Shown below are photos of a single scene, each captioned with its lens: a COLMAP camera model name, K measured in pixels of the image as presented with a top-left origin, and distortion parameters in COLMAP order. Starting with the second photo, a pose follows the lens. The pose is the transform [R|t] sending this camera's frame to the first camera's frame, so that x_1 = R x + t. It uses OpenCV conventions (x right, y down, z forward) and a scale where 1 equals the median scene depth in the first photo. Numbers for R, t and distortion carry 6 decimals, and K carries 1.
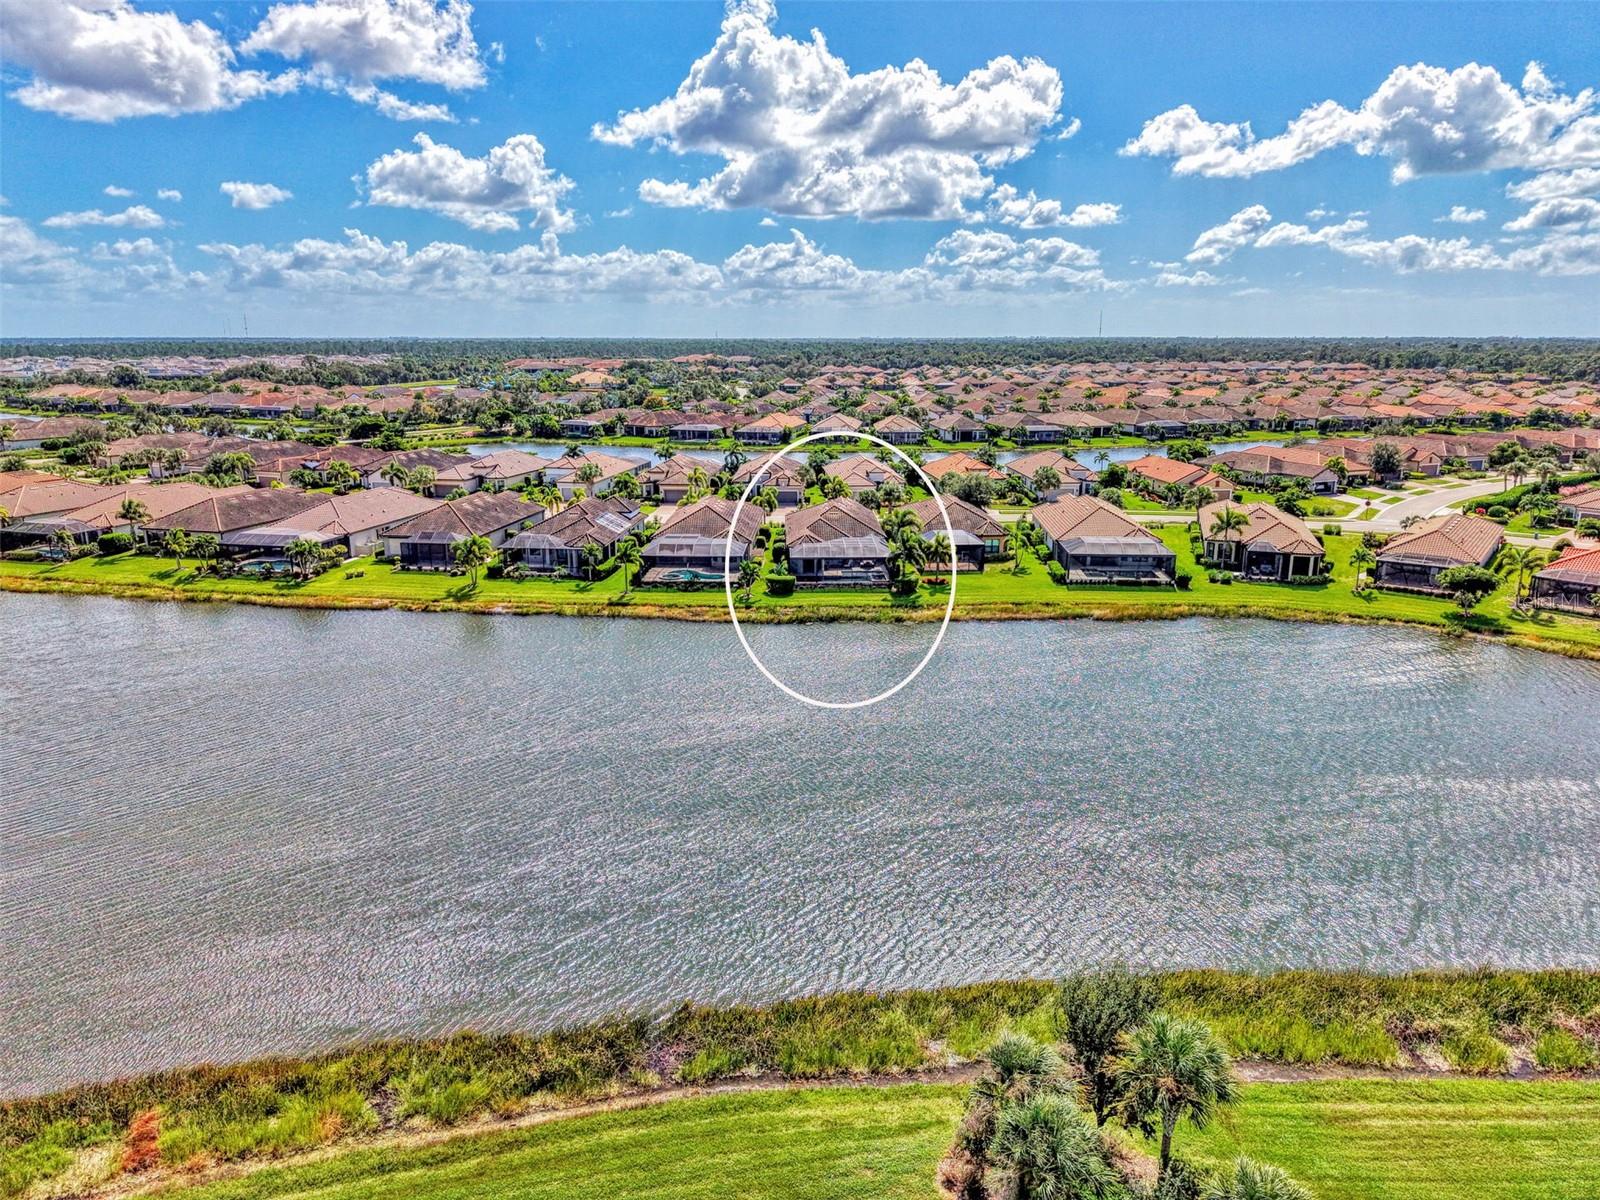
lens RADIAL K [[1094.3, 0, 800.0], [0, 1094.3, 600.0], [0, 0, 1]] dist [0.003224, 0.000073]
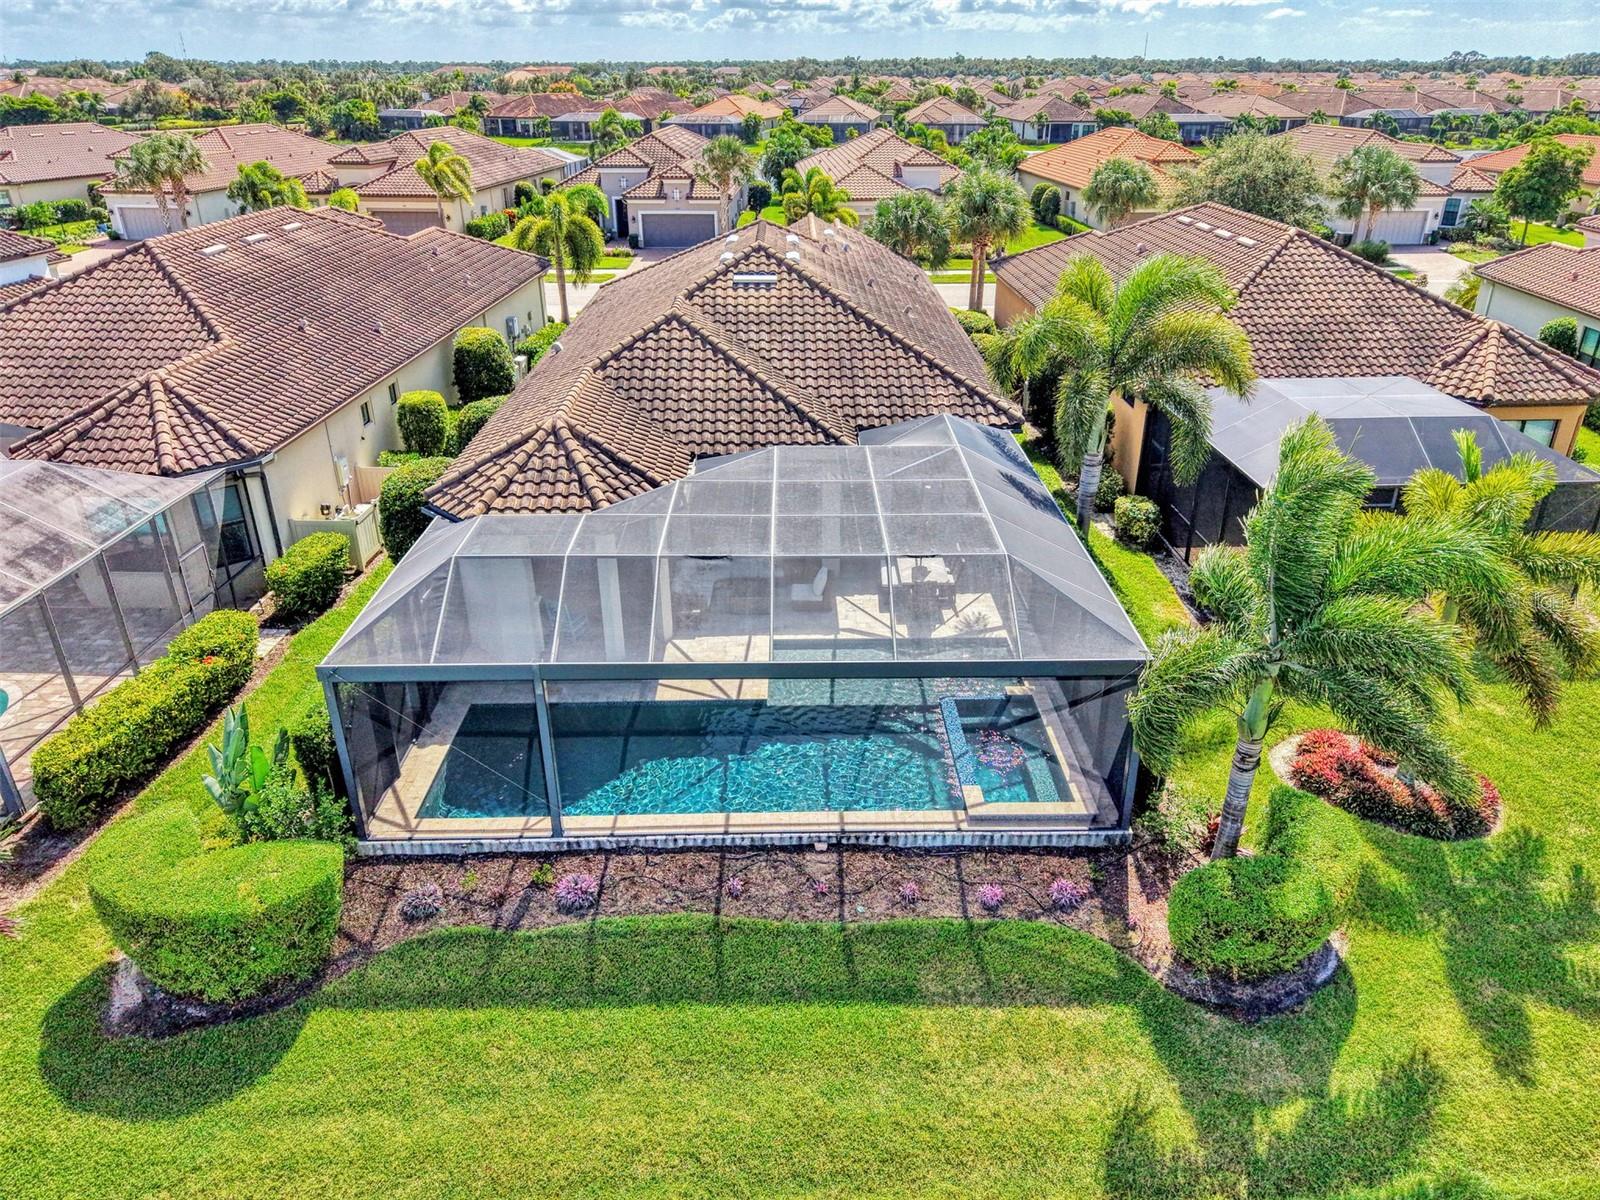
lens RADIAL K [[1094.3, 0, 800.0], [0, 1094.3, 600.0], [0, 0, 1]] dist [0.003224, 0.000073]
pose [[0.999947, 0.002832, -0.009885, 0.020052], [-0.000656, 0.976923, 0.213591, -0.031072], [0.010262, -0.213573, 0.976873, 0.374725]]
